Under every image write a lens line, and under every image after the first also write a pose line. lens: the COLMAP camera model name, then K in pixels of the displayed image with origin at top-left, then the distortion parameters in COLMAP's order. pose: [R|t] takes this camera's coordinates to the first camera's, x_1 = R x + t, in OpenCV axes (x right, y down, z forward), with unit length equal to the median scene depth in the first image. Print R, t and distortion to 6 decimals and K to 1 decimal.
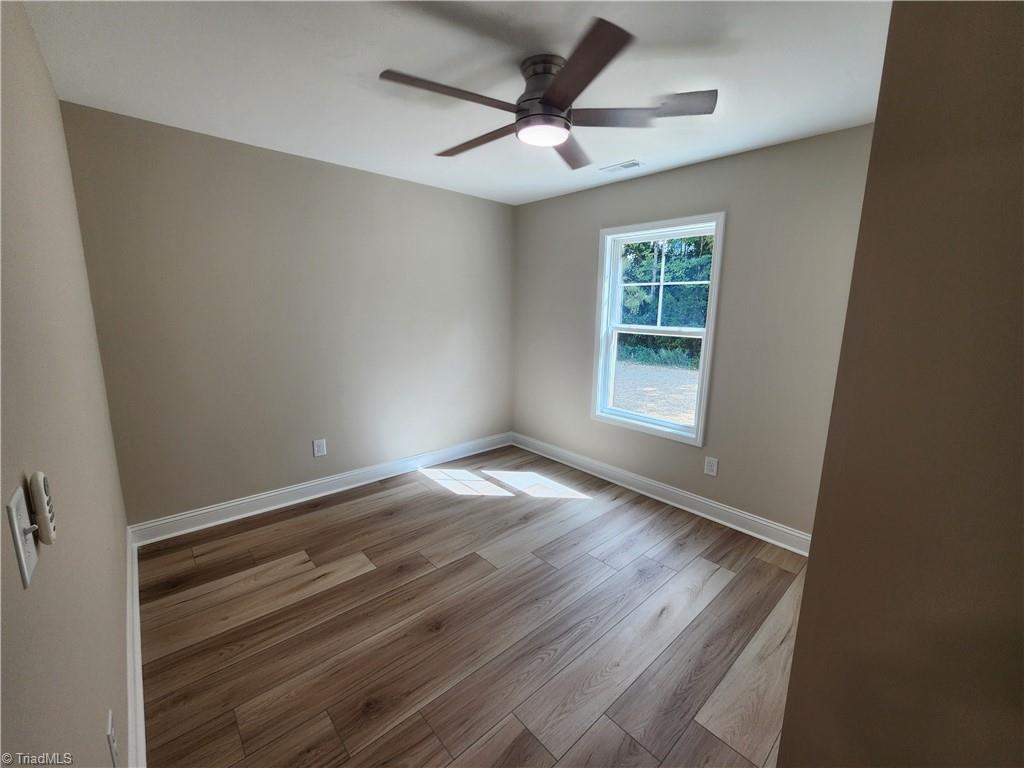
lens RADIAL K [[411.4, 0, 519.2], [0, 411.4, 378.6], [0, 0, 1]] dist [-0.002957, -0.000264]
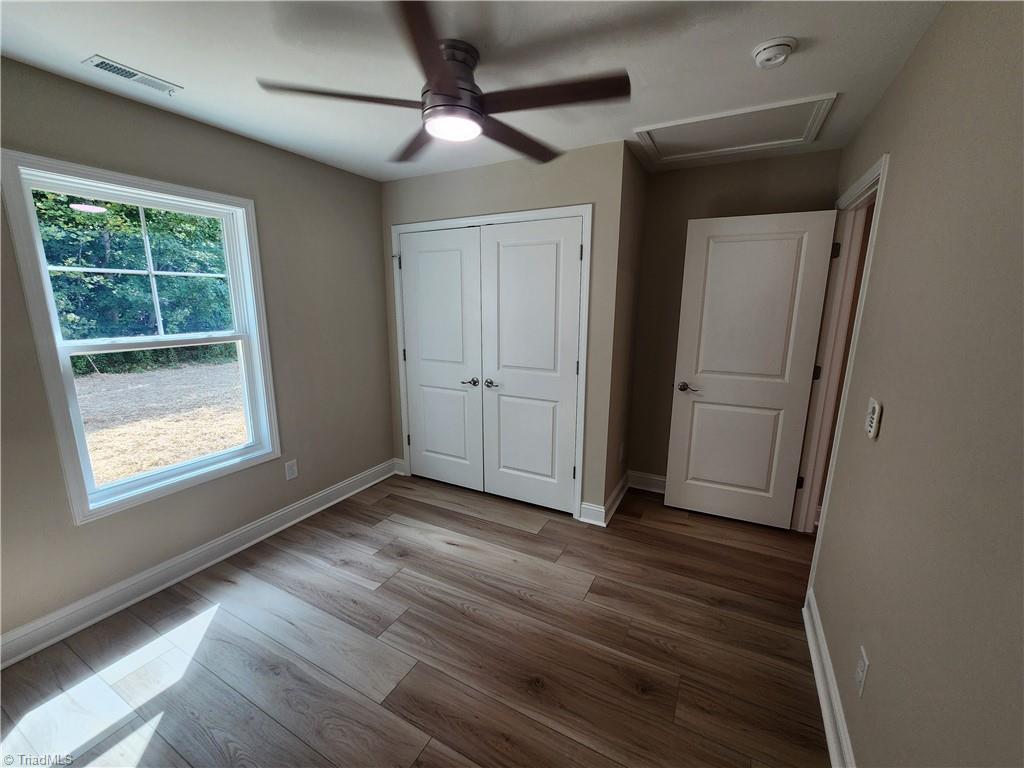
lens RADIAL K [[411.4, 0, 519.2], [0, 411.4, 378.6], [0, 0, 1]] dist [-0.002957, -0.000264]
pose [[-0.318422, -0.202978, 0.925963, -0.652081], [0.160246, 0.951223, 0.263621, -0.185986], [-0.934306, 0.232324, -0.270364, 0.841023]]
